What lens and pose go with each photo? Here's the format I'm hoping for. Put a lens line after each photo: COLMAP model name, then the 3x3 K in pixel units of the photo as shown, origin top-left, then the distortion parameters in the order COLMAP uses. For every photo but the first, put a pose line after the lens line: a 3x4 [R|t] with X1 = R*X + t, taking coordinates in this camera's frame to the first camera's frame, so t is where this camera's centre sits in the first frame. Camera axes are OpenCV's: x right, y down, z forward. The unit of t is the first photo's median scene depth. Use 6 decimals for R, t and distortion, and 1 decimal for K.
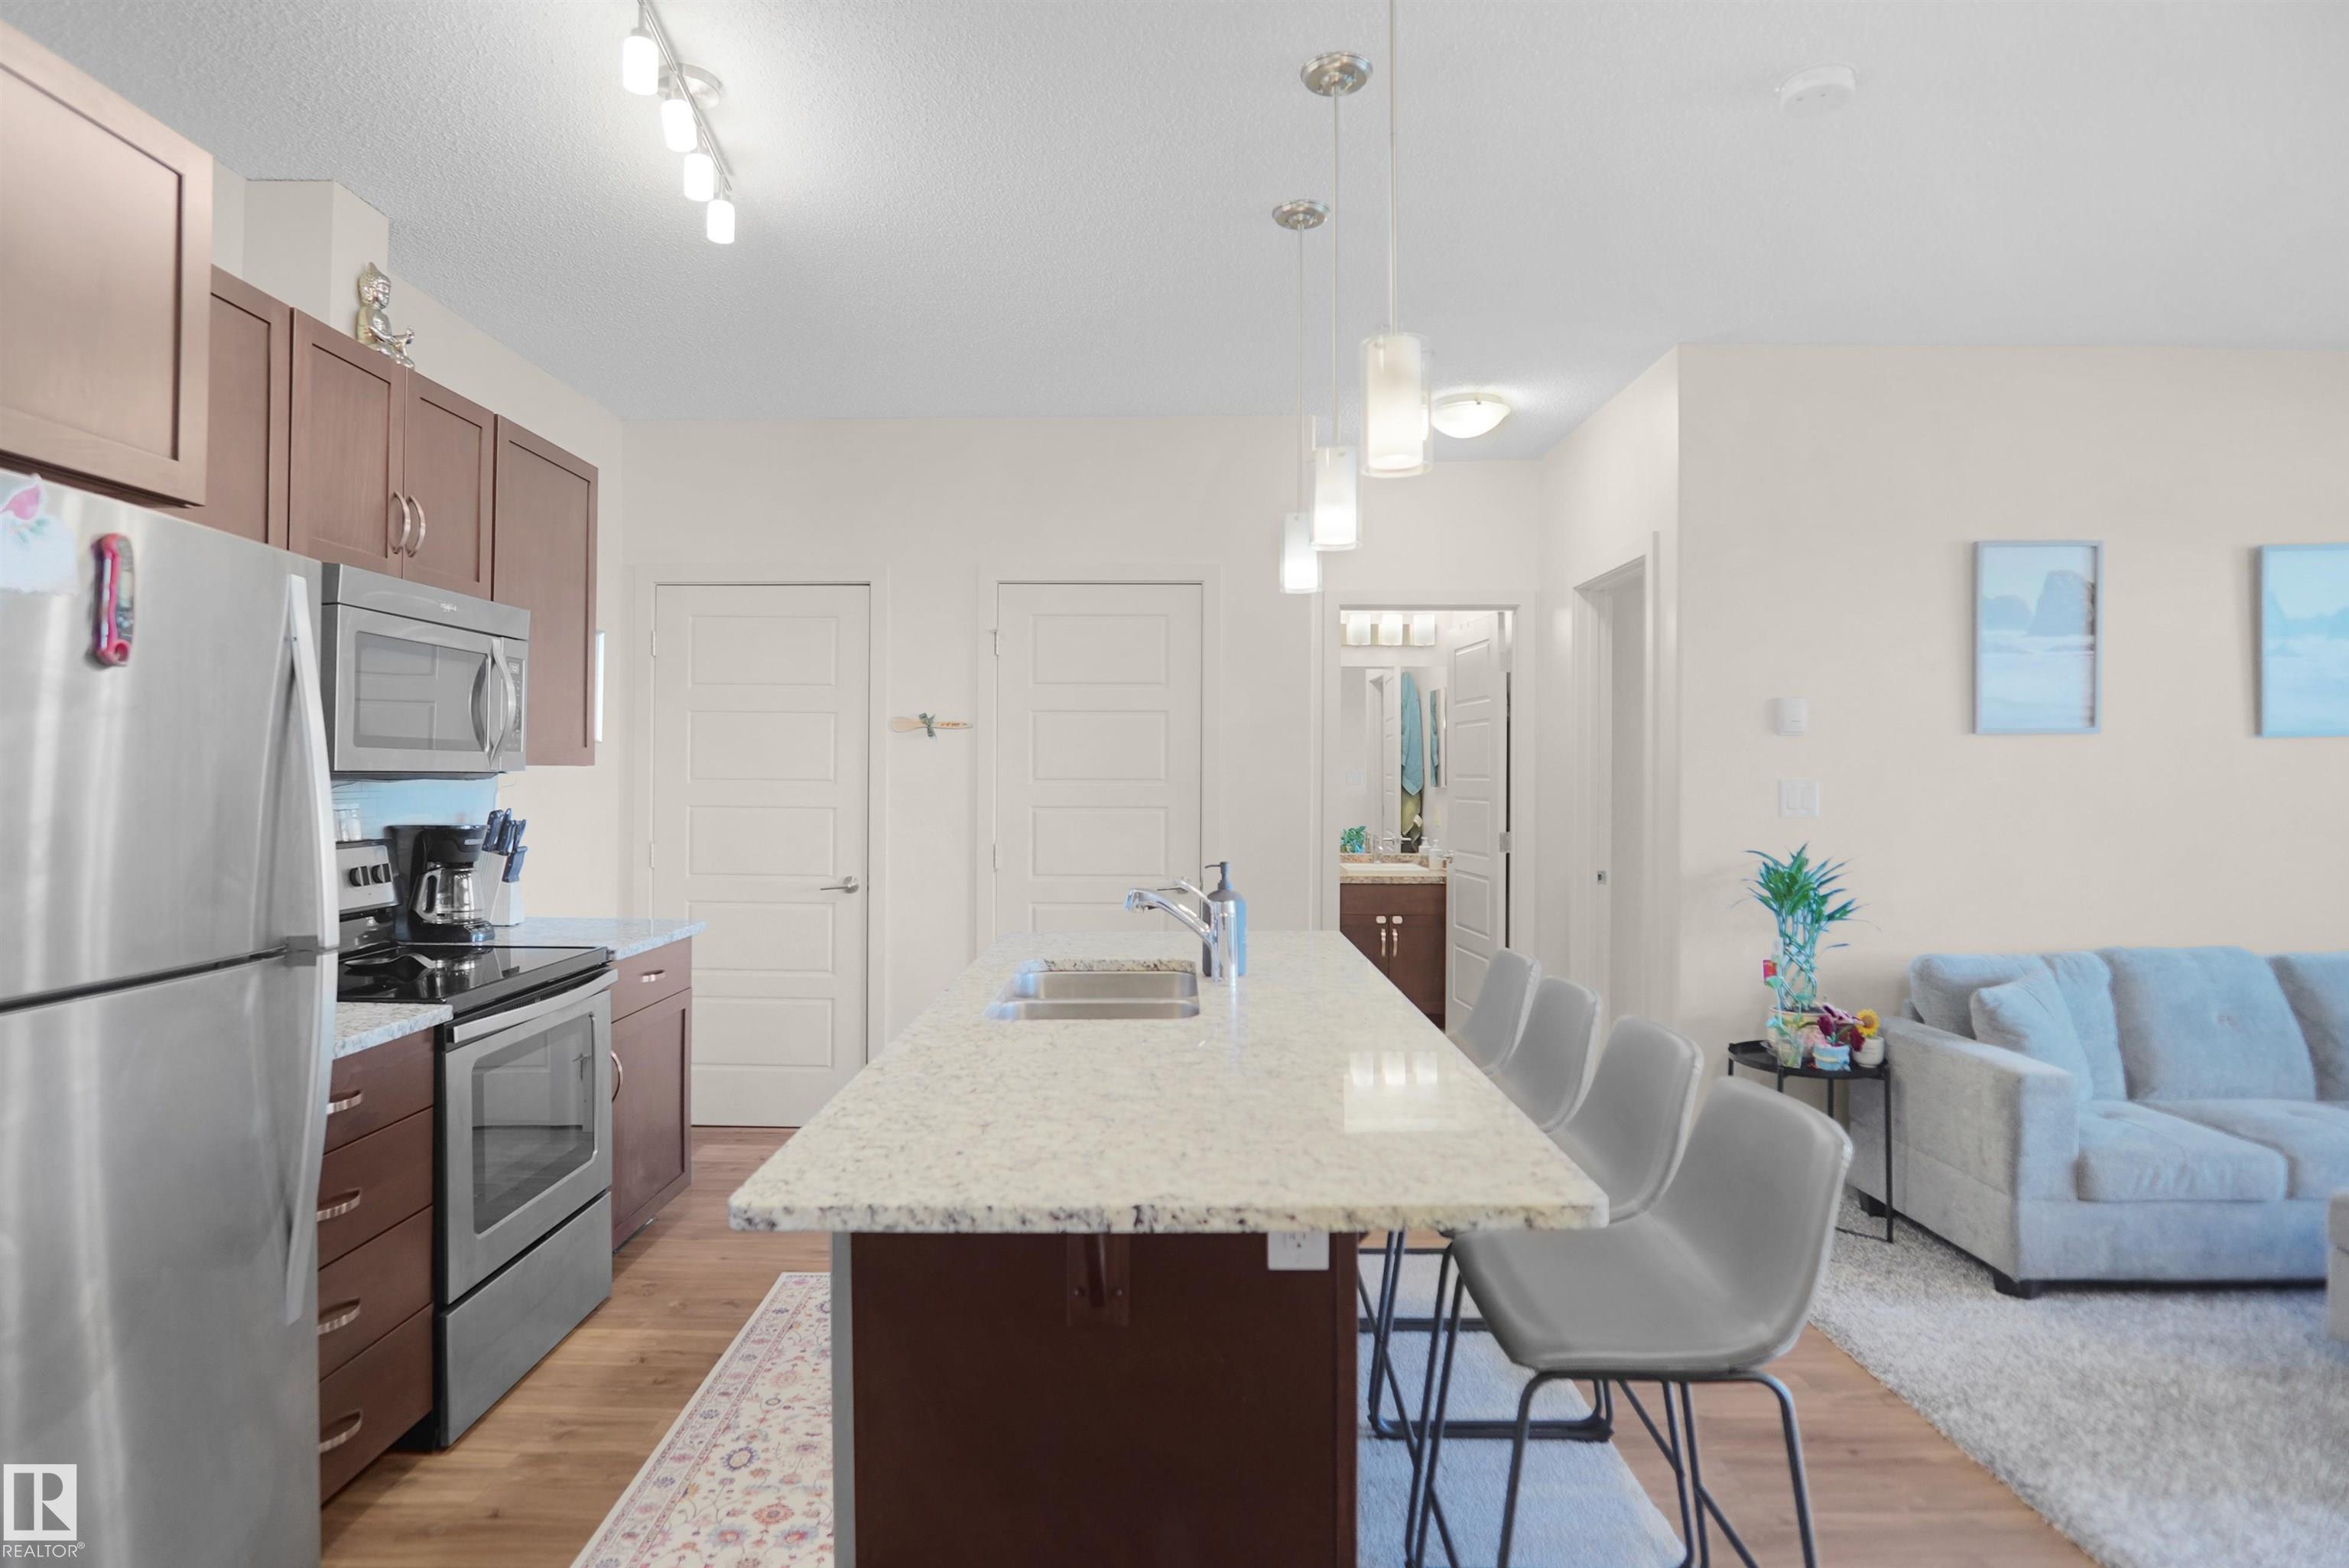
lens RADIAL K [[1281.1, 0, 1145.0], [0, 1281.1, 771.8], [0, 0, 1]] dist [-0.031016, 0.001910]
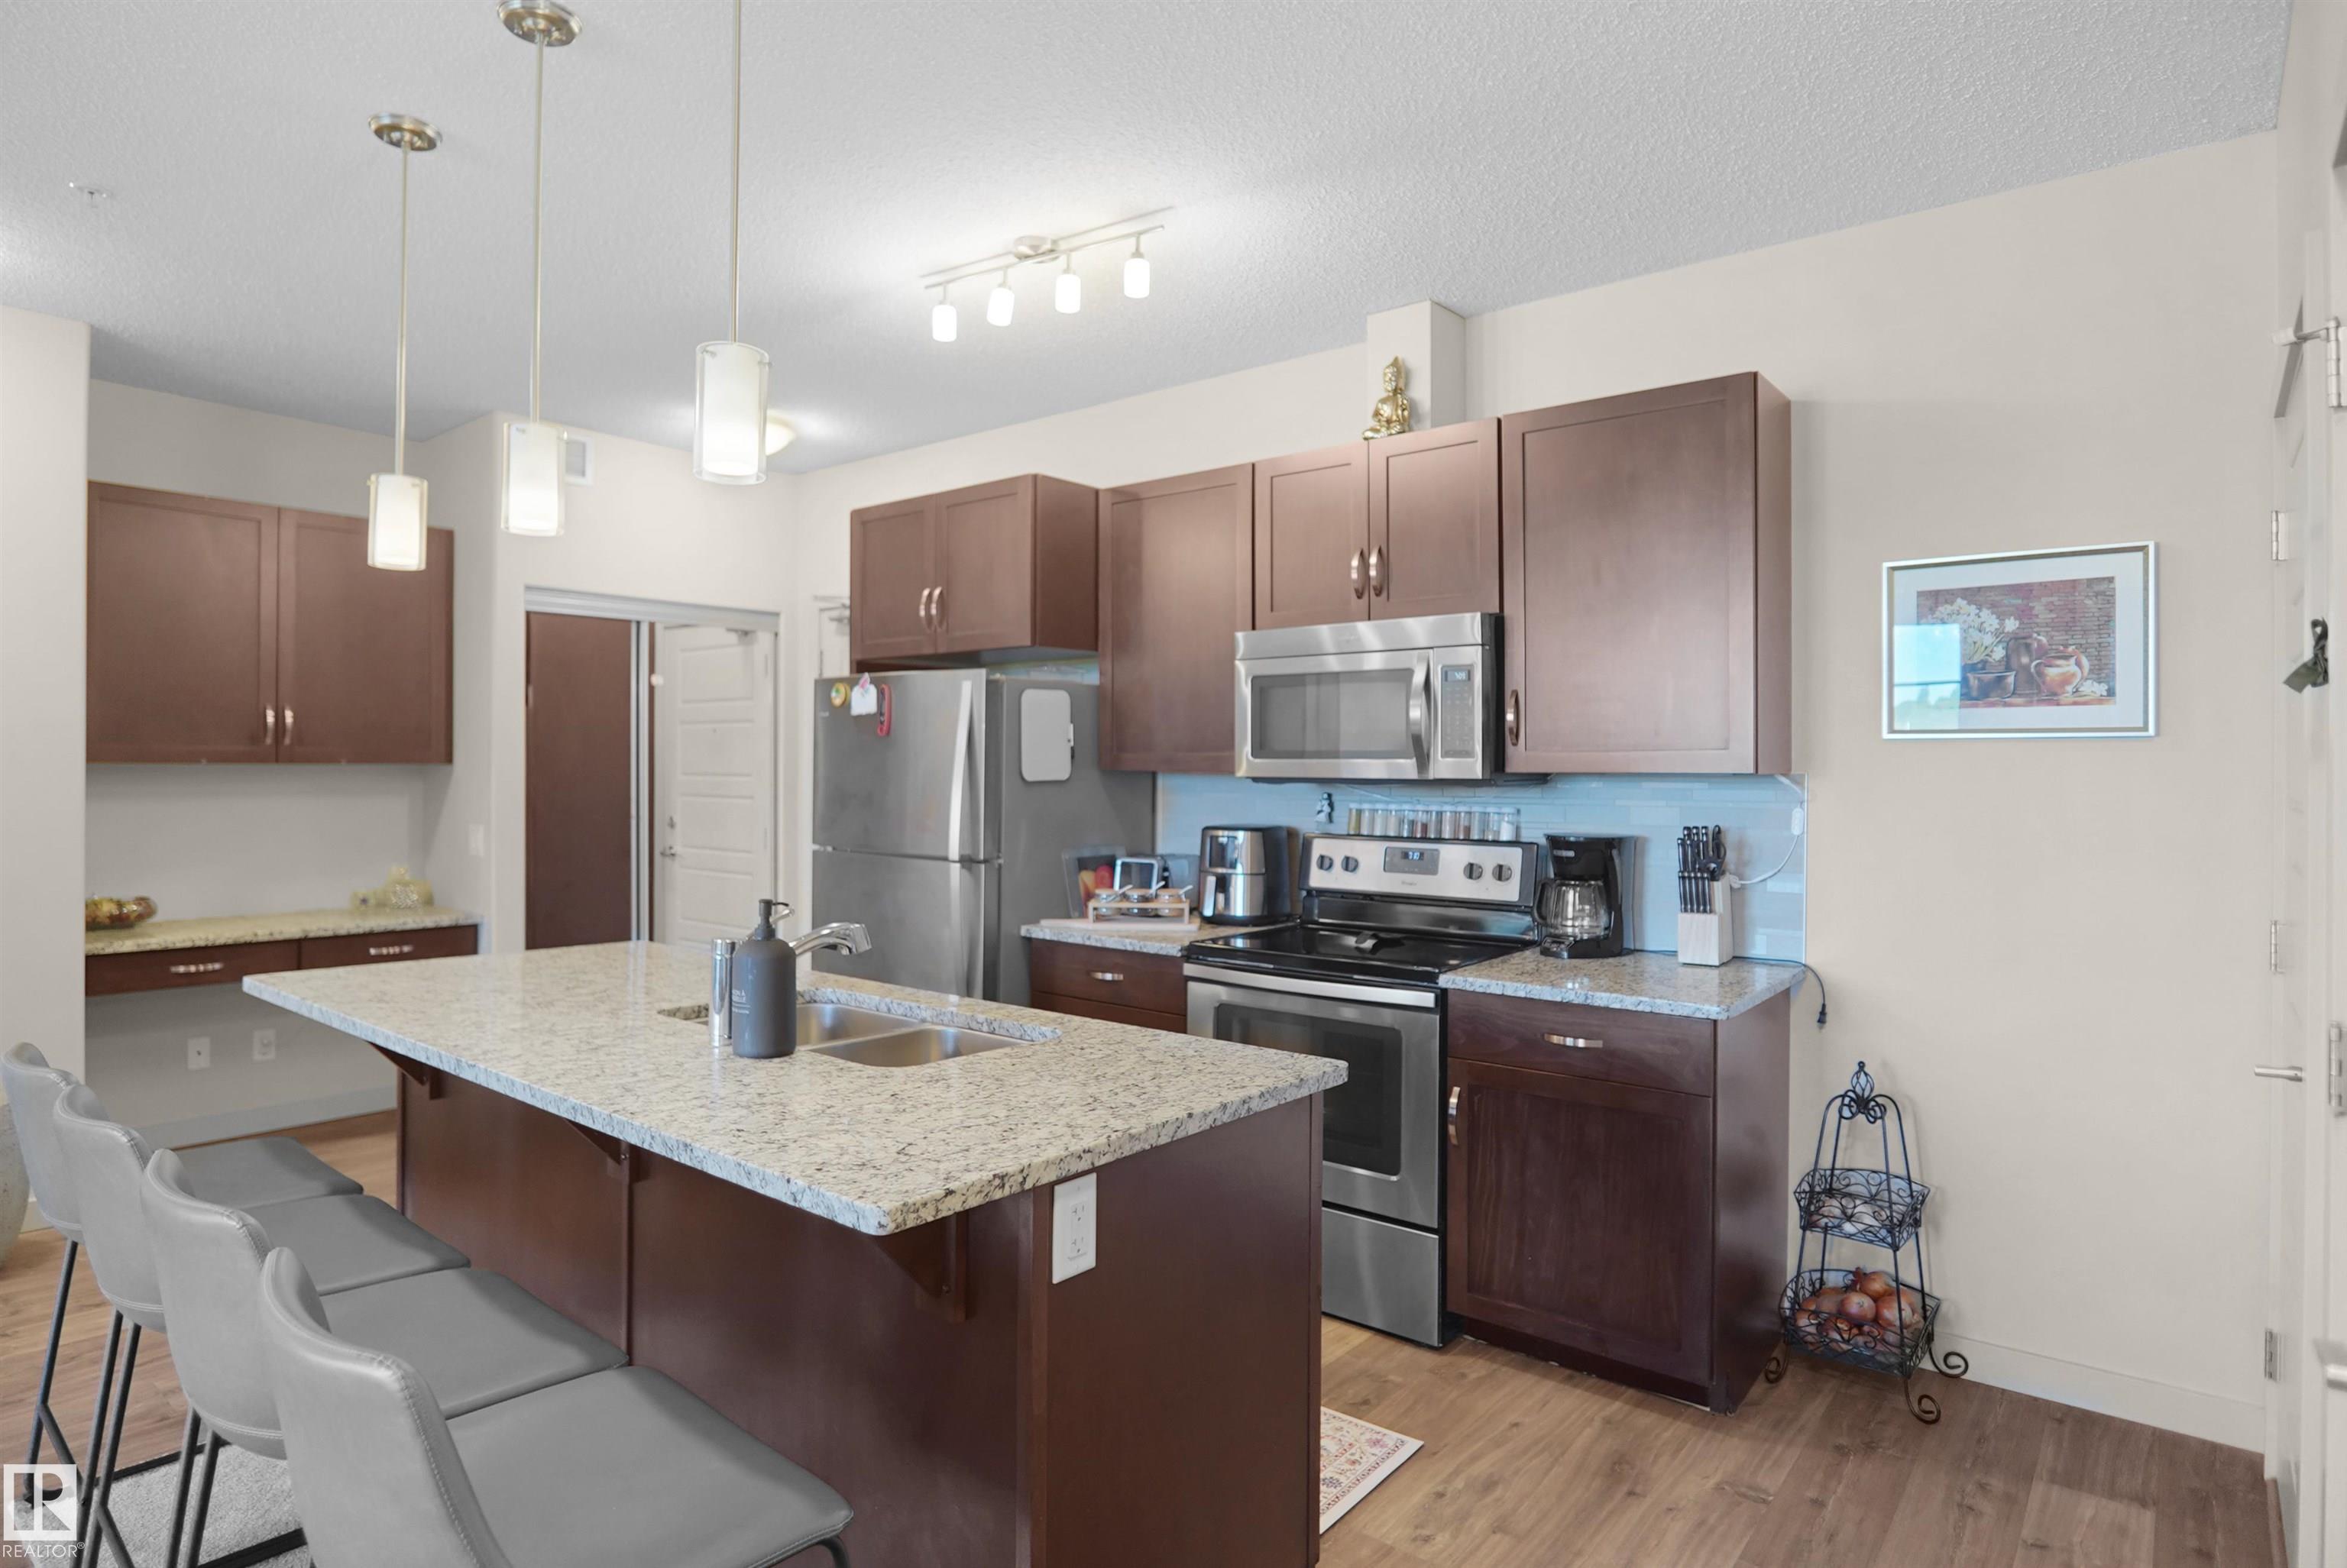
lens RADIAL K [[1272.5, 0, 1154.8], [0, 1272.5, 760.7], [0, 0, 1]] dist [-0.033913, 0.009128]
pose [[-0.623067, -0.013043, -0.782060, 0.412557], [-0.007383, 0.999914, -0.010794, -0.001784], [0.782134, -0.000952, -0.623110, 1.368995]]
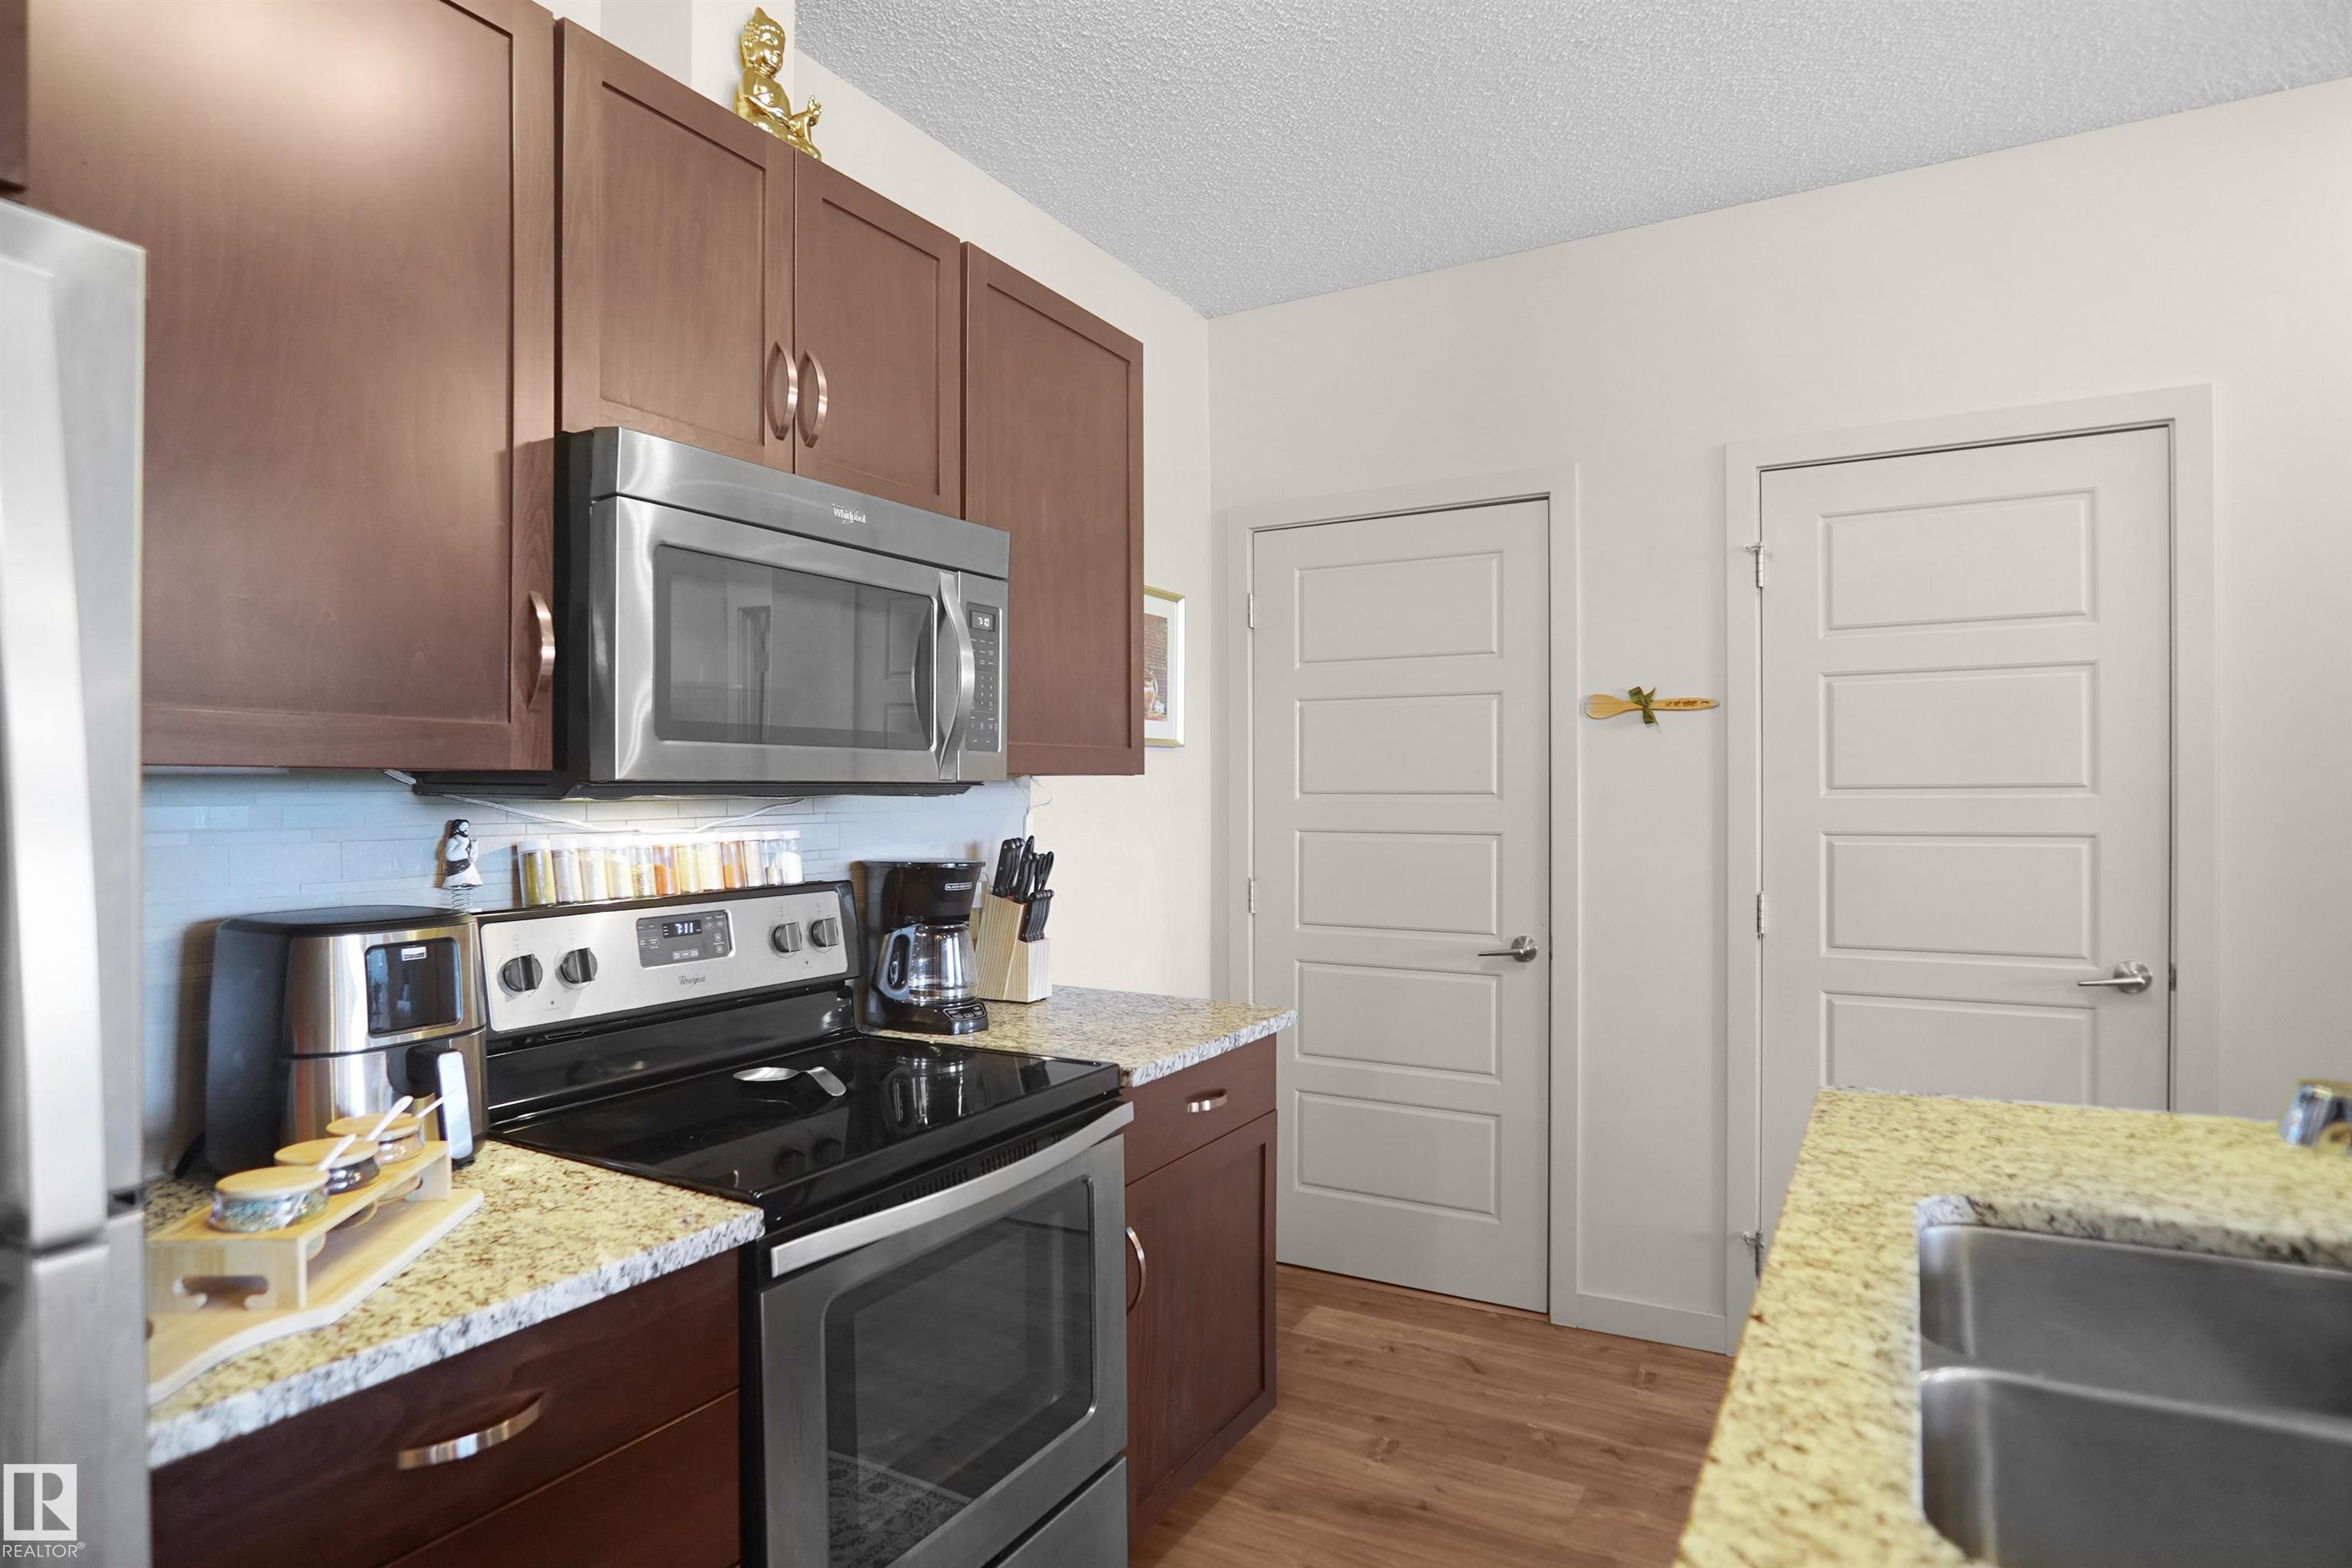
lens RADIAL K [[1293.3, 0, 1147.9], [0, 1293.3, 801.3], [0, 0, 1]] dist [-0.029965, 0.002839]
pose [[0.870843, -0.006796, -0.491514, -0.098580], [0.011498, 0.999912, 0.006546, 0.006050], [0.491426, -0.011352, 0.870845, 0.449694]]
